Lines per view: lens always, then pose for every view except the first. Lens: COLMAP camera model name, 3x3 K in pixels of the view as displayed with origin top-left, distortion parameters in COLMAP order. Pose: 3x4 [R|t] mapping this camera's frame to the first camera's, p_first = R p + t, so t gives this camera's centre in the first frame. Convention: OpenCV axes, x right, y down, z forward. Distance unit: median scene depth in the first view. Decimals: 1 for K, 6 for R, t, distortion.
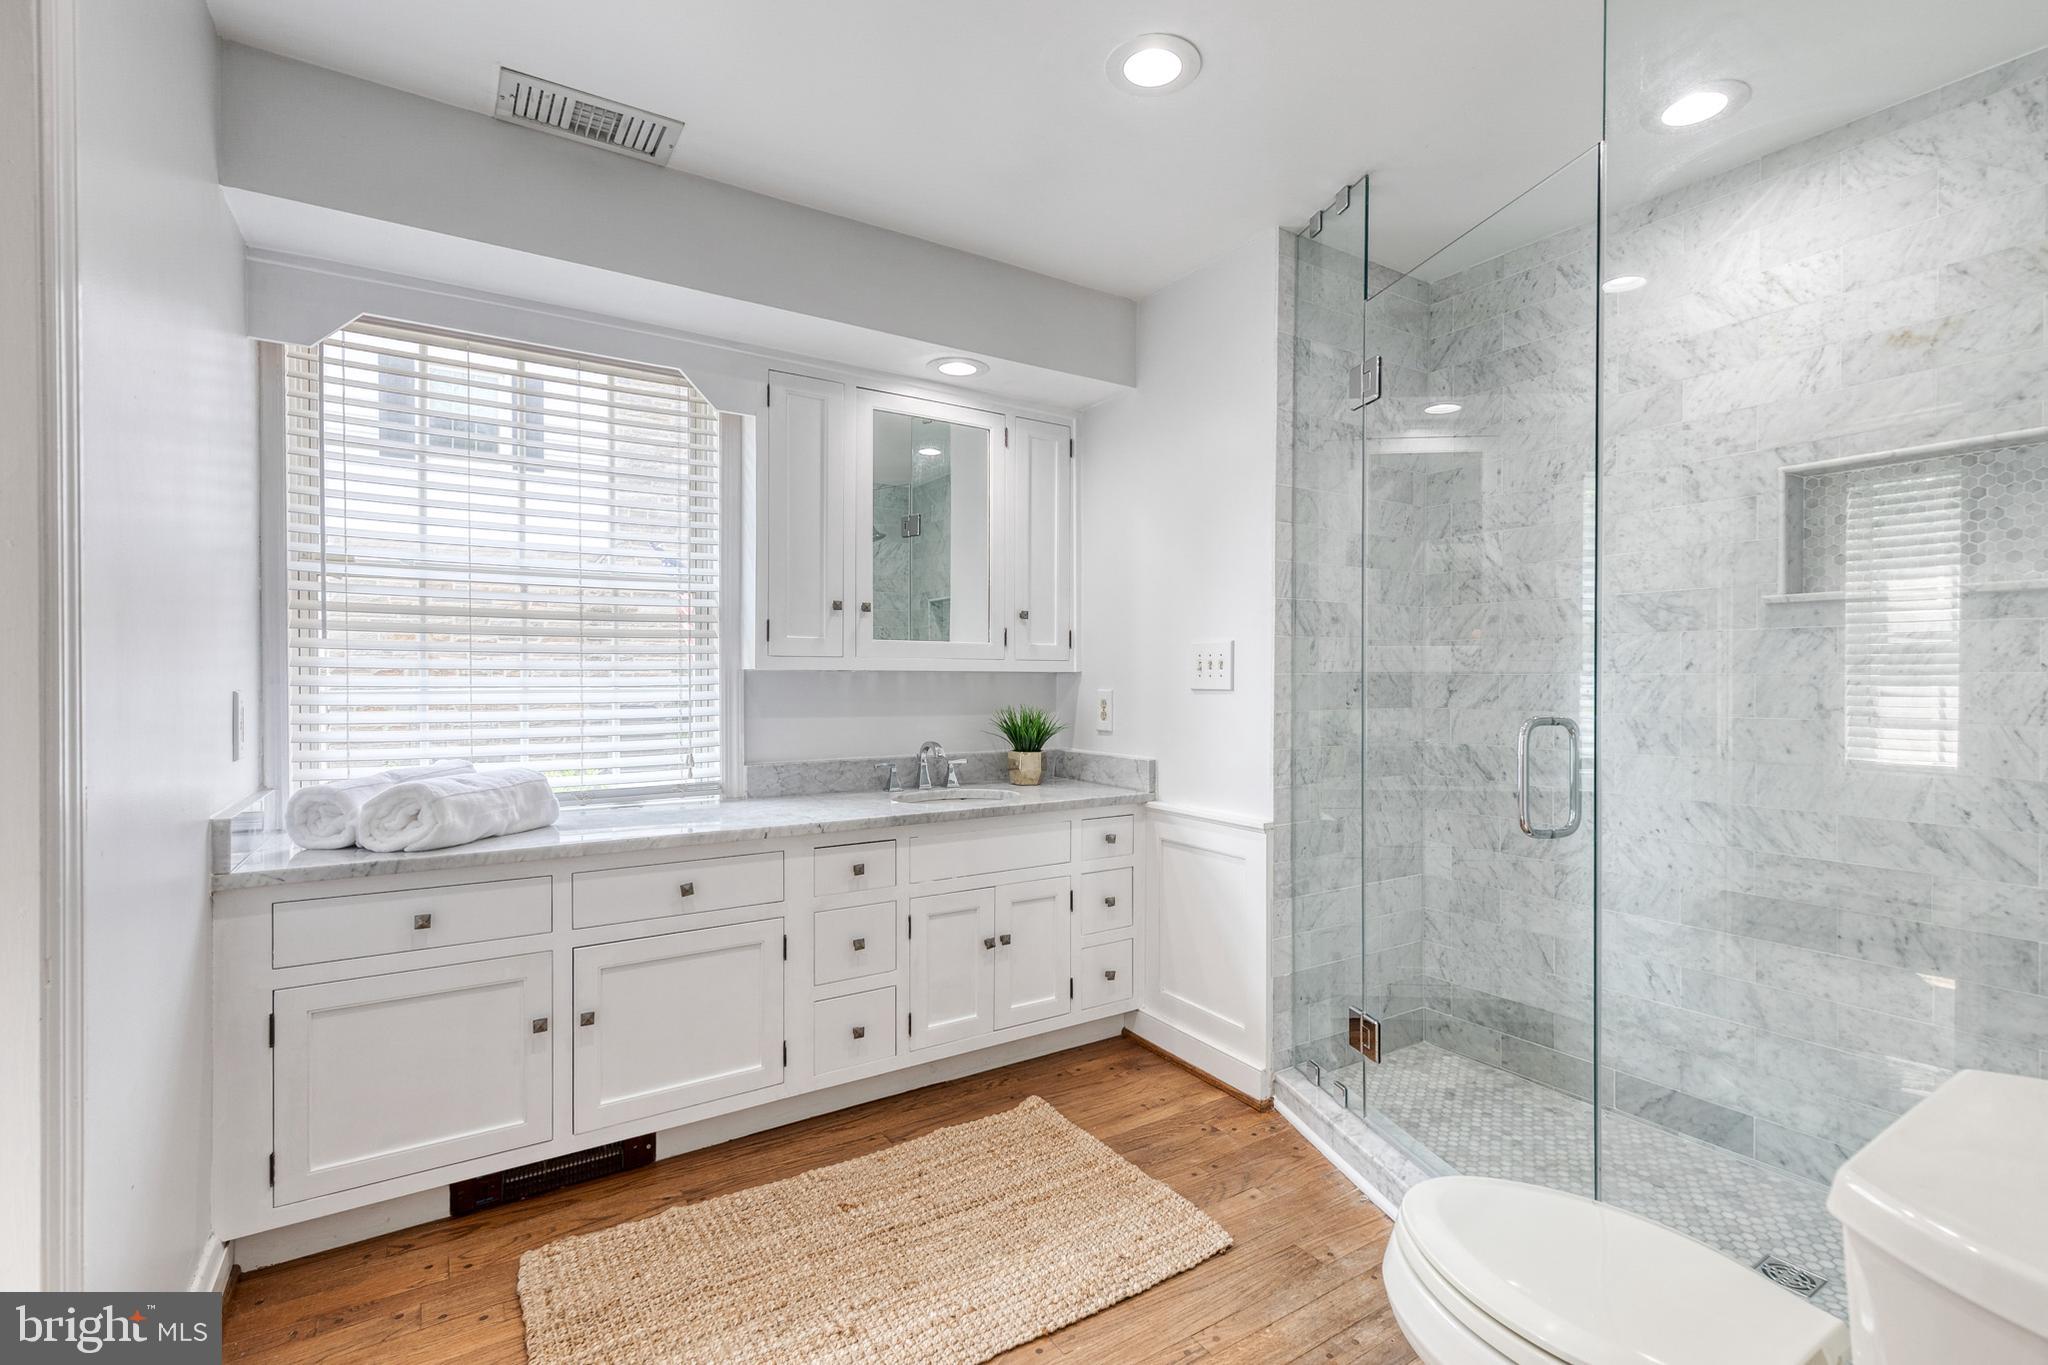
lens RADIAL K [[918.9, 0, 1031.5], [0, 918.9, 683.0], [0, 0, 1]] dist [0.012380, -0.004021]
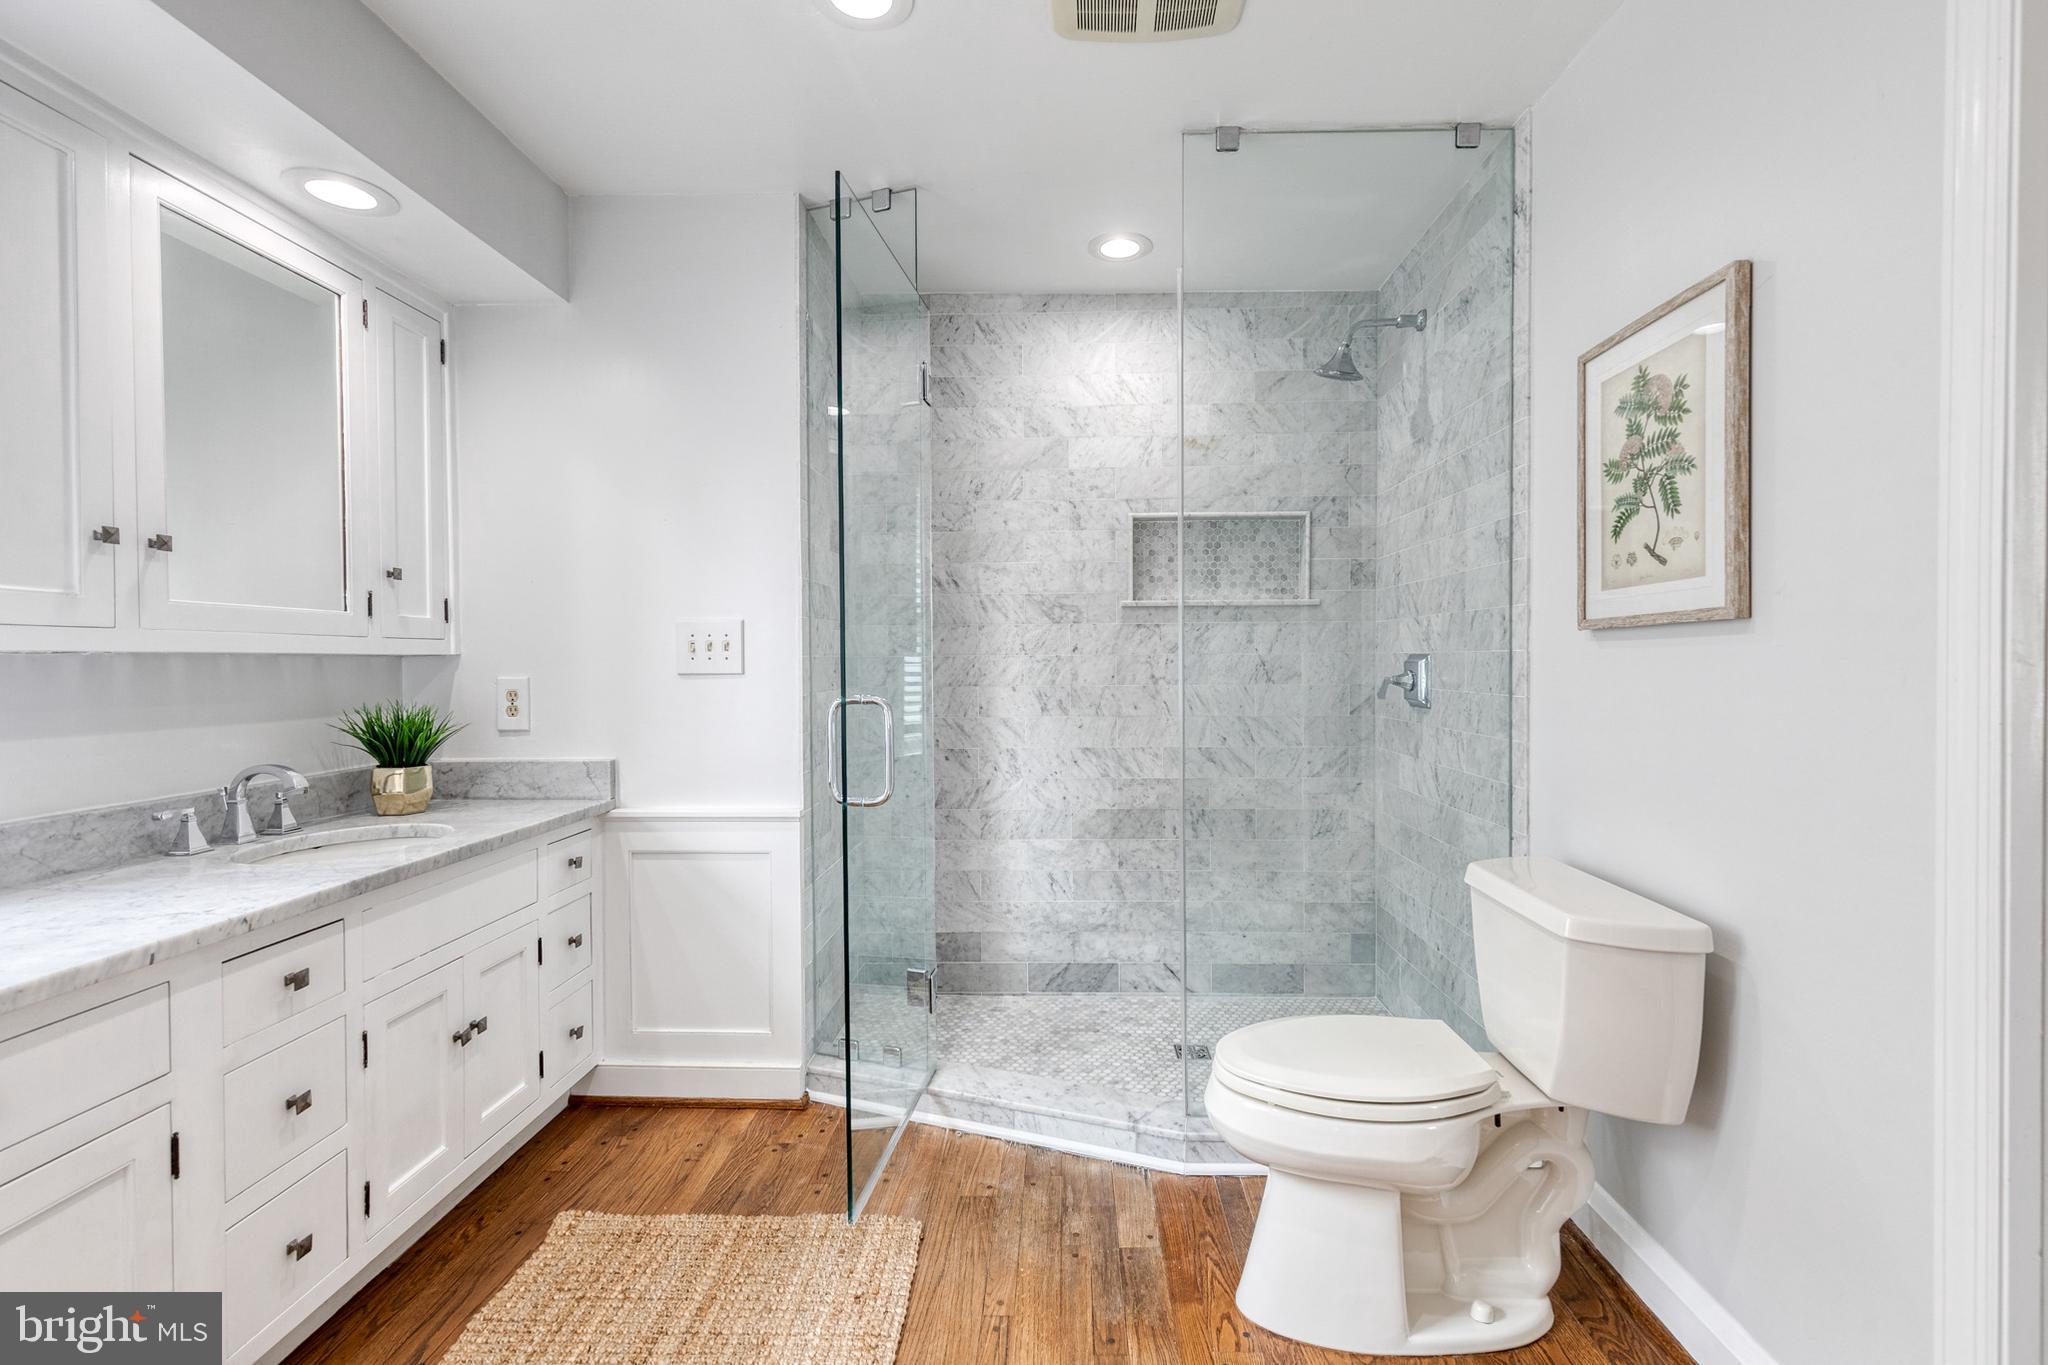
lens RADIAL K [[918.9, 0, 1032.8], [0, 918.9, 673.0], [0, 0, 1]] dist [0.012380, -0.004021]
pose [[0.575271, -0.017307, 0.817780, -0.401256], [0.011880, 0.999847, 0.012803, -0.001355], [-0.817877, 0.002350, 0.575389, 0.251113]]
